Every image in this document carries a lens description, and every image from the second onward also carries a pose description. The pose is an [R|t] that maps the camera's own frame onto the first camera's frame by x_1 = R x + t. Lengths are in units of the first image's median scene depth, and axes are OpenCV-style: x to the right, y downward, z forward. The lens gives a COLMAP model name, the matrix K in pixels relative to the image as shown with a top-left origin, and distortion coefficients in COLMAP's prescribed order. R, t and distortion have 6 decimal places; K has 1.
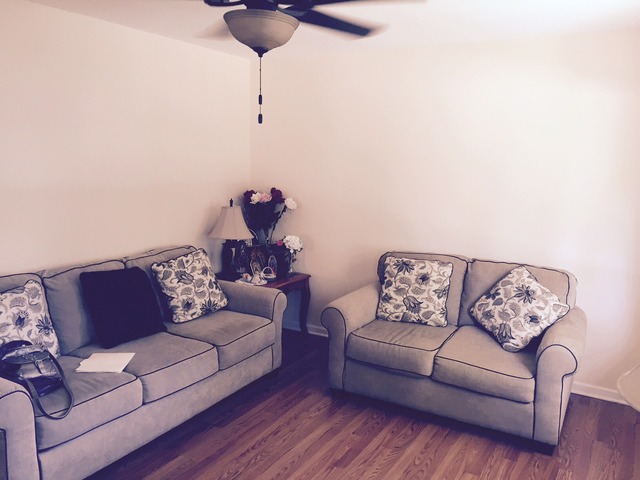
lens RADIAL K [[546.5, 0, 322.1], [0, 546.5, 244.8], [0, 0, 1]] dist [0.069262, -0.062792]
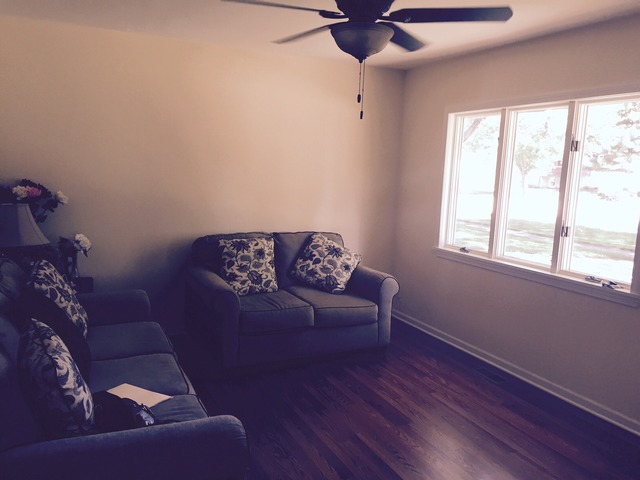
lens RADIAL K [[546.5, 0, 323.1], [0, 546.5, 239.5], [0, 0, 1]] dist [0.069262, -0.062792]
pose [[0.547607, -0.116281, 0.828617, -0.692752], [0.109345, 0.991749, 0.066911, -0.030089], [-0.829561, 0.053964, 0.555803, 0.250365]]
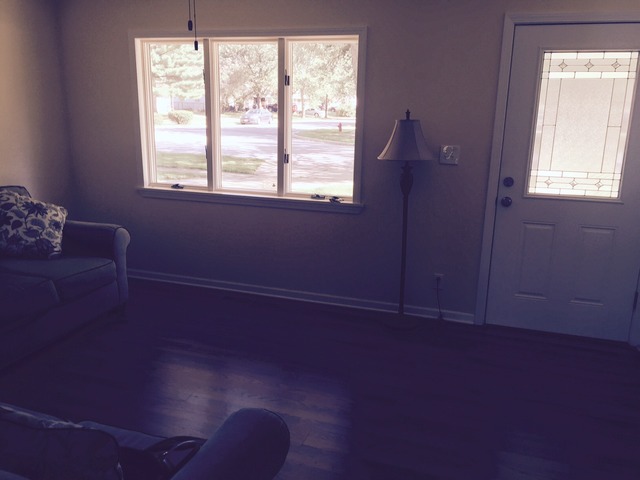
lens RADIAL K [[546.5, 0, 321.5], [0, 546.5, 240.2], [0, 0, 1]] dist [0.069262, -0.062792]
pose [[-0.228791, -0.263280, 0.937197, -0.732562], [0.127896, 0.946258, 0.297048, -0.095298], [-0.965037, 0.187826, -0.182823, 0.609794]]
